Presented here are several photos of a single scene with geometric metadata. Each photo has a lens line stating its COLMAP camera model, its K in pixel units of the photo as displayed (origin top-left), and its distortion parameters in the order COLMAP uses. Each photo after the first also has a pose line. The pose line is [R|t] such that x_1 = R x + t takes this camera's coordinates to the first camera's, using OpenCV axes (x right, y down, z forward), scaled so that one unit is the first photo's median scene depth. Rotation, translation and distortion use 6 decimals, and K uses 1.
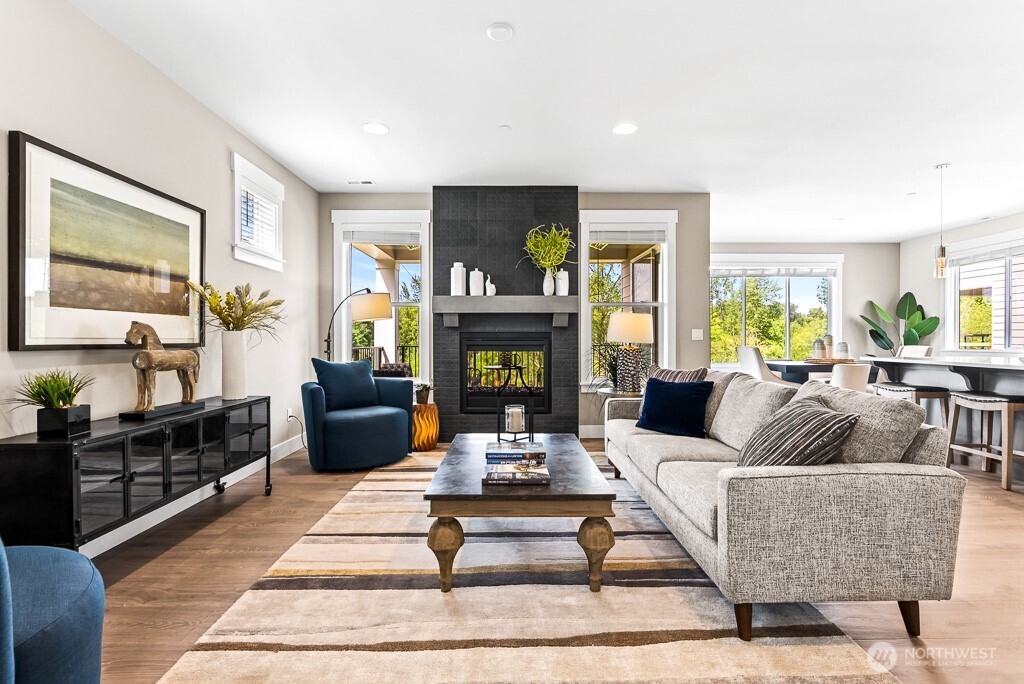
lens RADIAL K [[471.5, 0, 512.8], [0, 471.5, 341.1], [0, 0, 1]] dist [-0.001493, -0.000237]
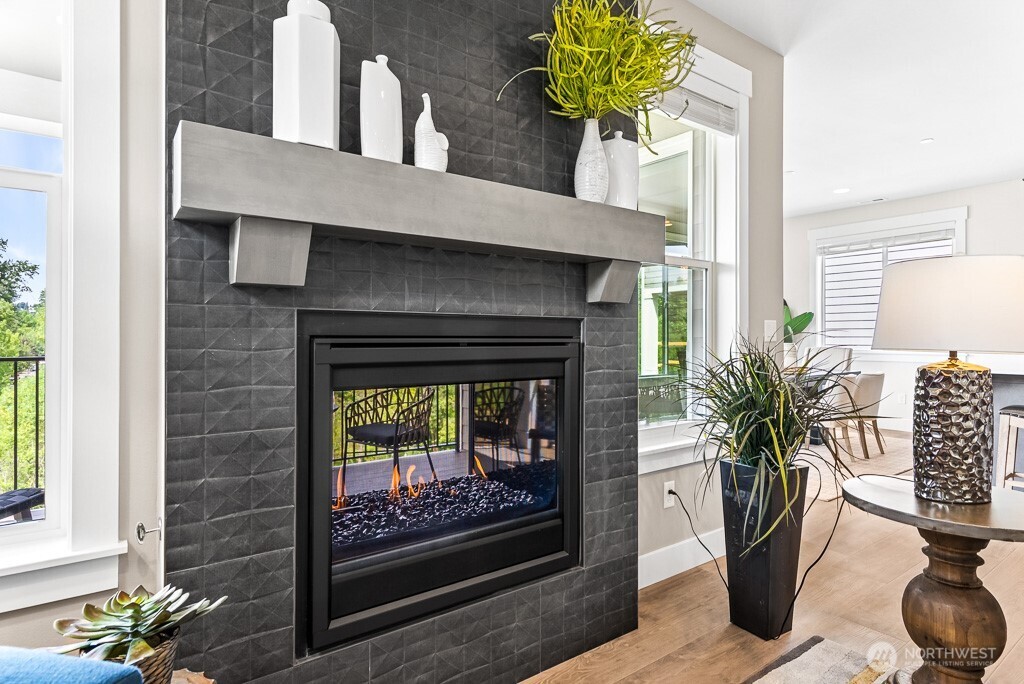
lens RADIAL K [[546.1, 0, 512.1], [0, 546.1, 337.7], [0, 0, 1]] dist [0.001163, 0.000363]
pose [[0.828750, -0.002543, 0.559613, -0.176709], [0.003927, 0.999991, -0.001272, -0.005395], [-0.559605, 0.003252, 0.828753, 0.716126]]
